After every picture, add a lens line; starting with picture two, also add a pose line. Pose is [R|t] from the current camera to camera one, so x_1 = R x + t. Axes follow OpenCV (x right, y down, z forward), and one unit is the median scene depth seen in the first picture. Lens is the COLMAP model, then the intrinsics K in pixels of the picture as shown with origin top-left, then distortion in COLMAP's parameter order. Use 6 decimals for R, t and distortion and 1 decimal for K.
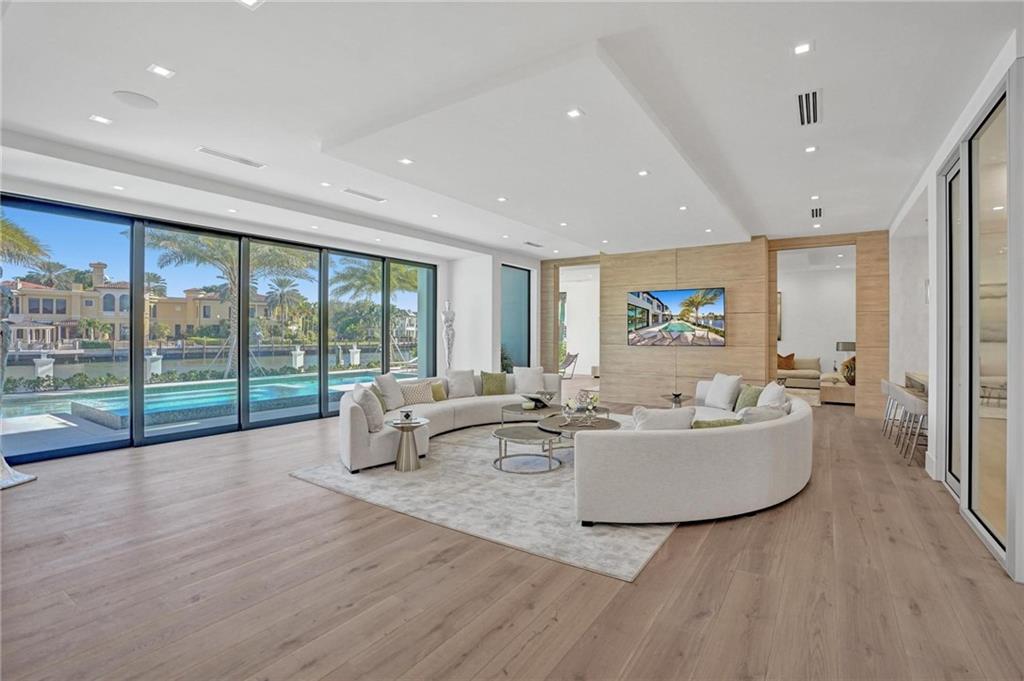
lens RADIAL K [[475.1, 0, 512.0], [0, 475.1, 340.5], [0, 0, 1]] dist [-0.040867, -0.000070]
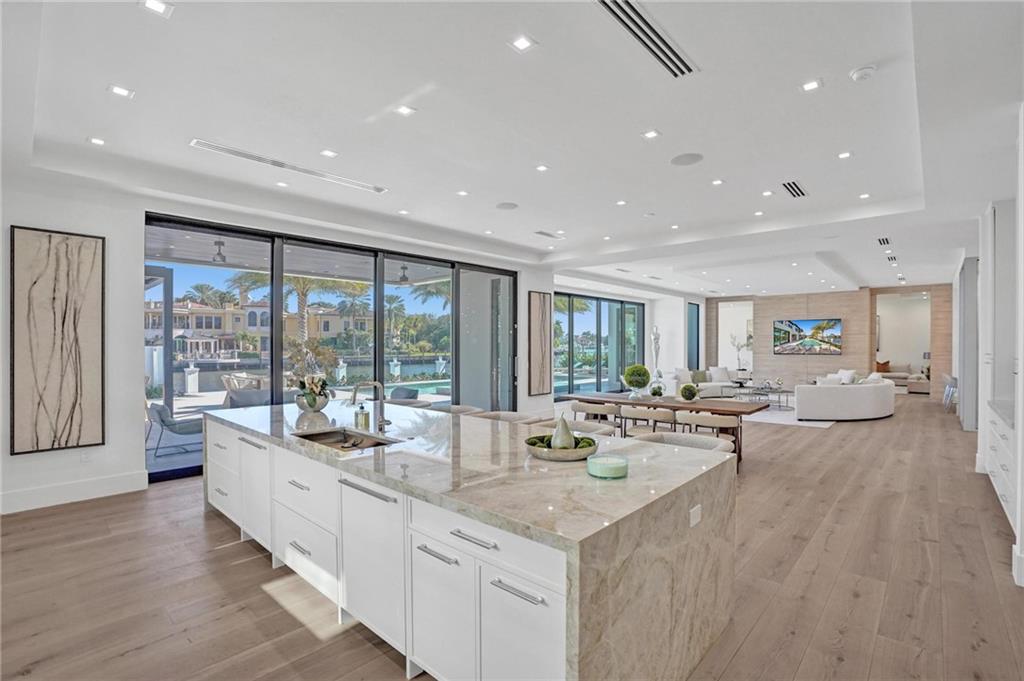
lens RADIAL K [[481.4, 0, 513.0], [0, 481.4, 349.3], [0, 0, 1]] dist [-0.028274, 0.000587]
pose [[0.990707, 0.000499, -0.136010, -0.416237], [-0.001265, 0.999984, -0.005541, 0.003900], [0.136005, 0.005661, 0.990692, -0.720772]]
